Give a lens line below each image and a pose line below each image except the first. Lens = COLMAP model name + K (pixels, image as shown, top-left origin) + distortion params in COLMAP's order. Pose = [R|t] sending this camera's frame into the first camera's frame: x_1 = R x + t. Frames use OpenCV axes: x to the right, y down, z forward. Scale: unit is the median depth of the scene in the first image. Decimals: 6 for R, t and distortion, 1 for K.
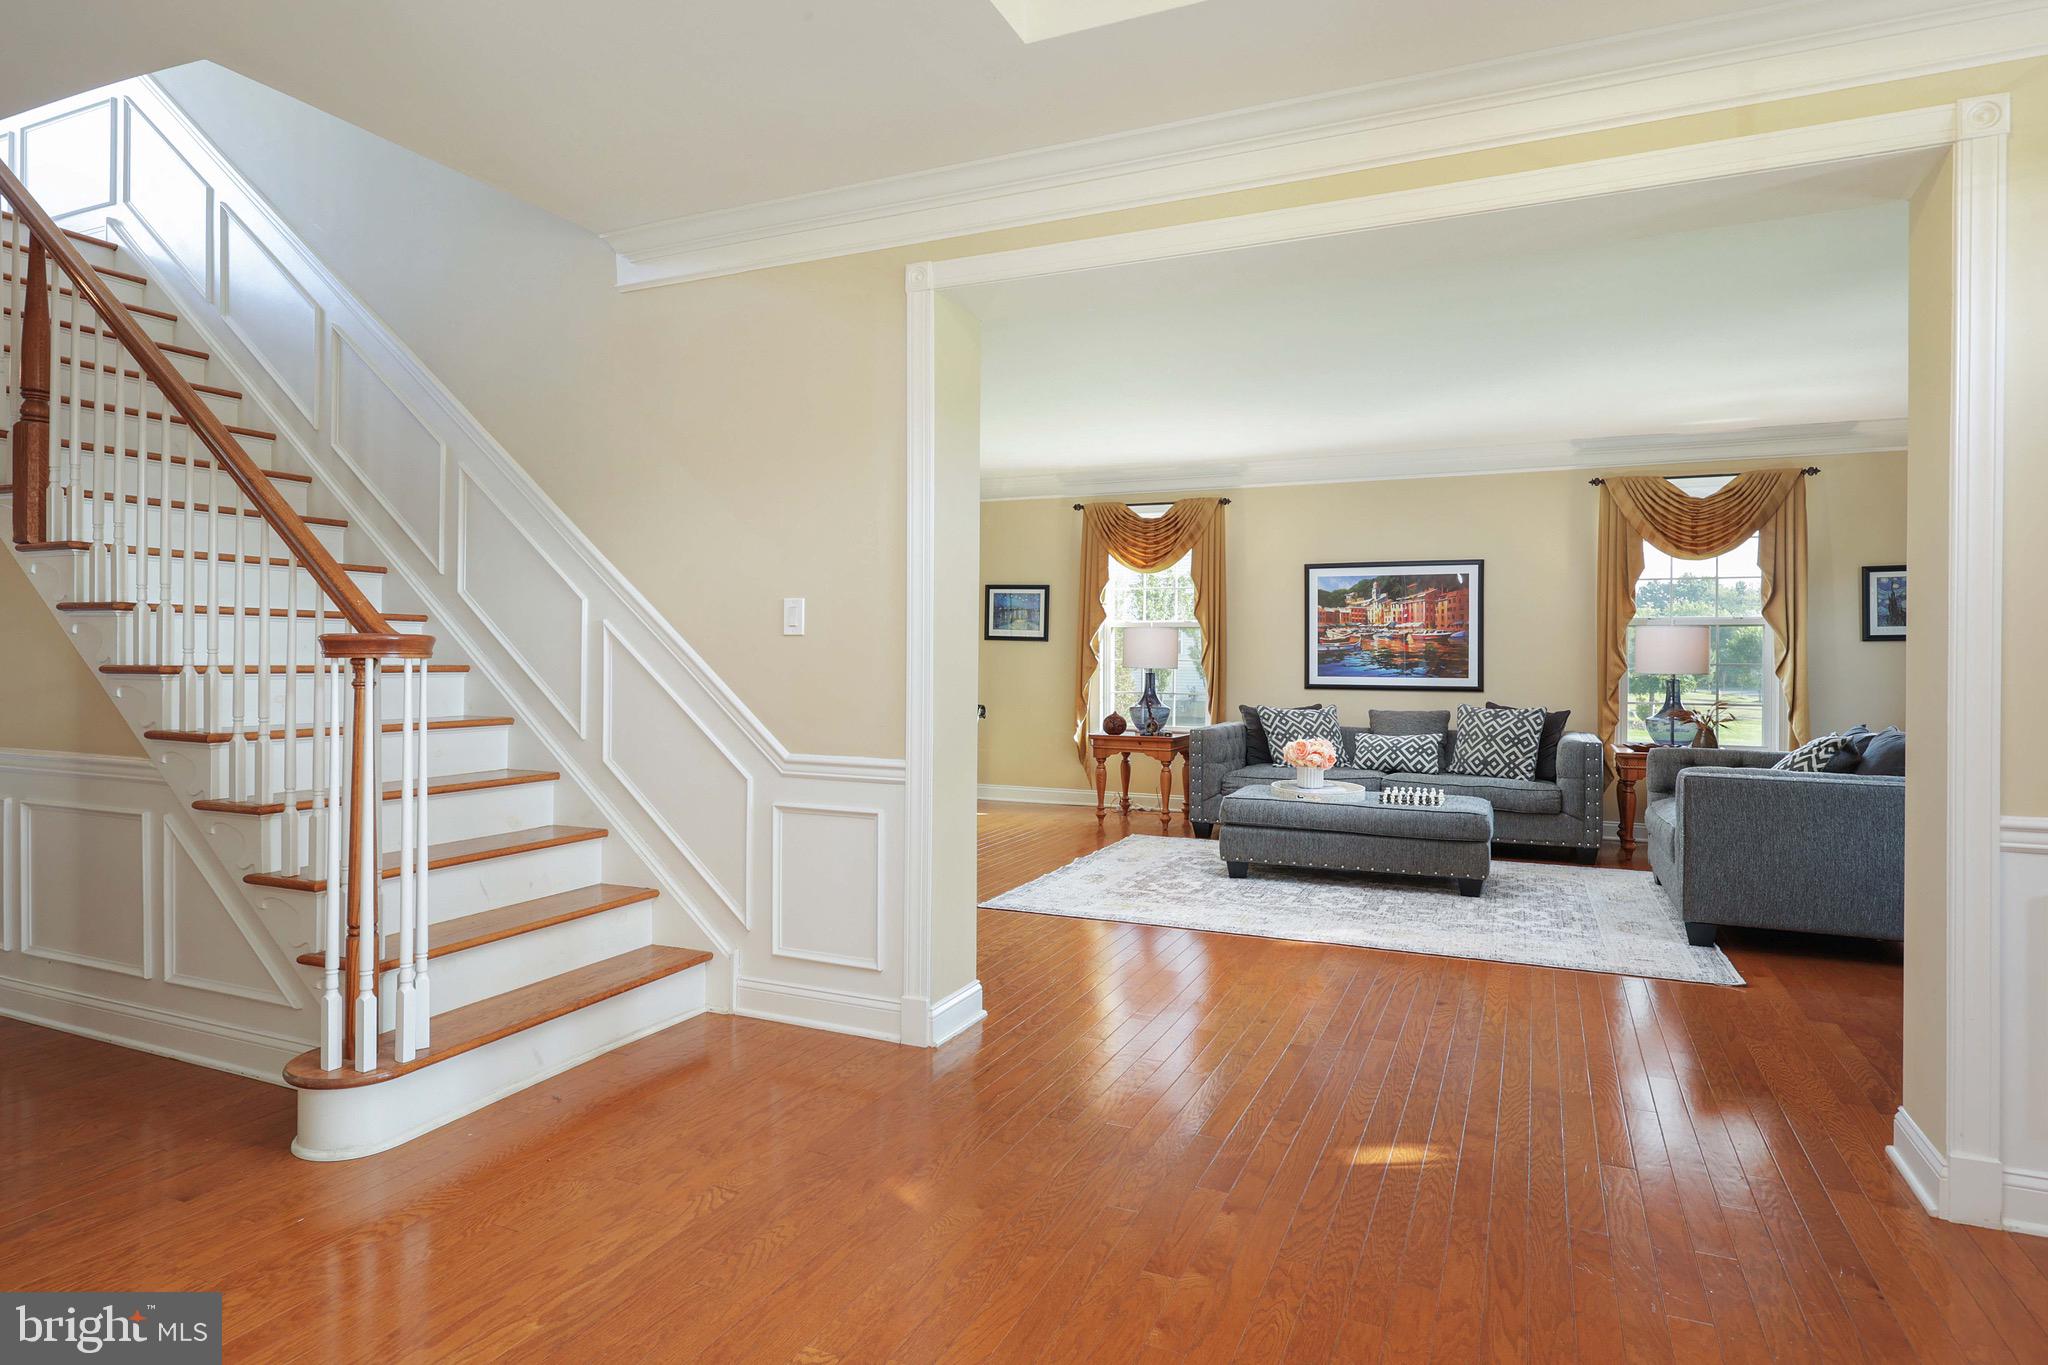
lens RADIAL K [[1145.5, 0, 1019.1], [0, 1145.5, 653.2], [0, 0, 1]] dist [-0.000899, 0.000463]
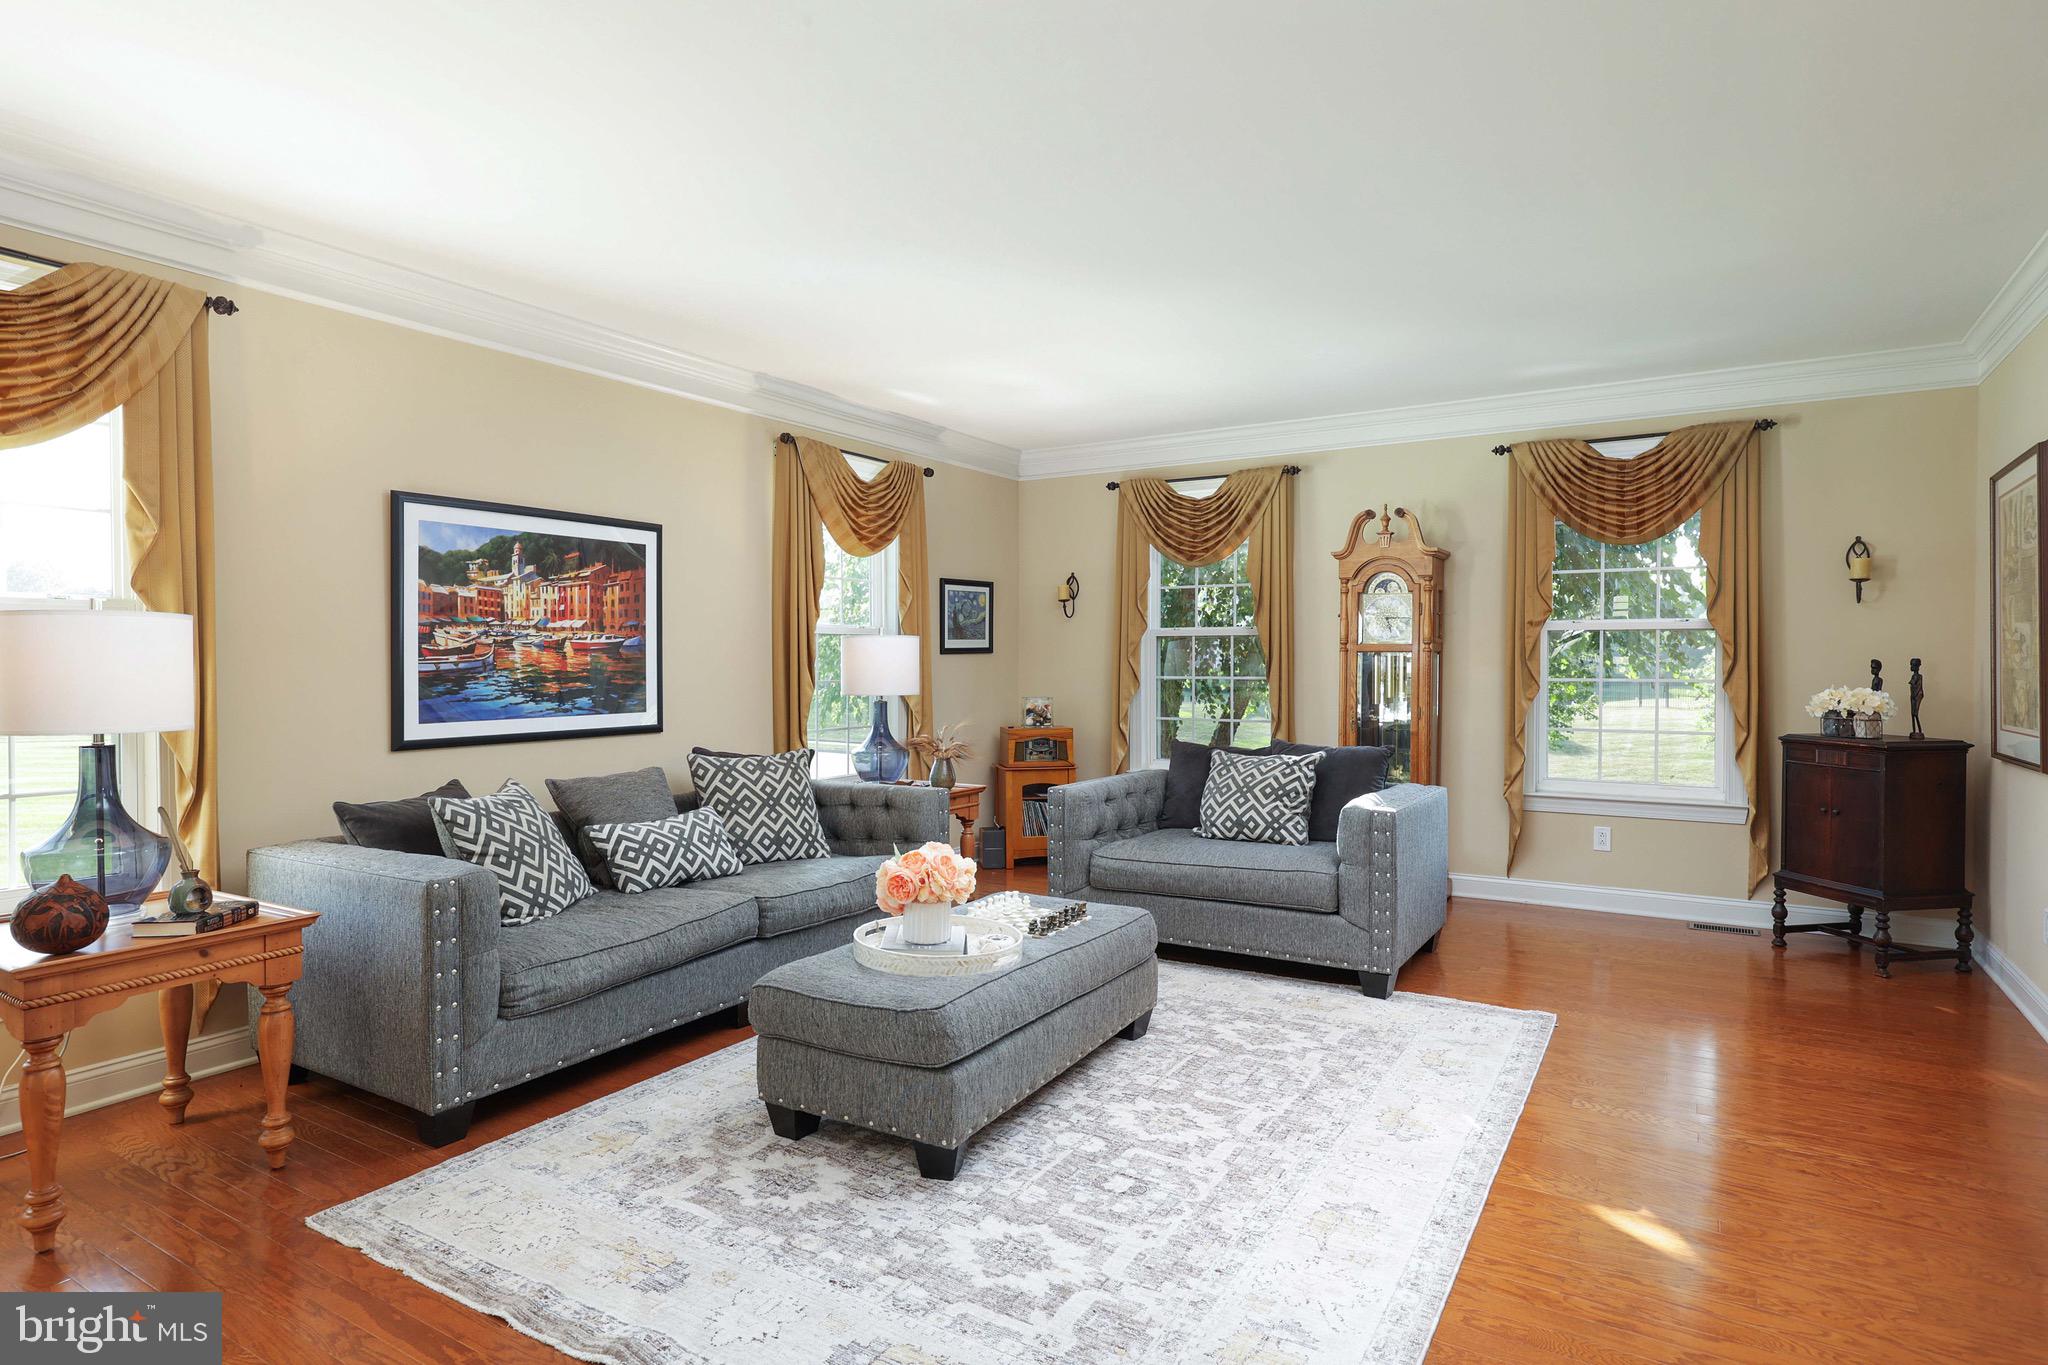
lens RADIAL K [[1145.5, 0, 1019.1], [0, 1145.5, 653.2], [0, 0, 1]] dist [-0.000899, 0.000463]
pose [[0.132813, 0.005437, 0.991126, -0.193331], [0.013705, 0.999879, -0.007322, -0.002968], [-0.991046, 0.014556, 0.132722, 0.698560]]
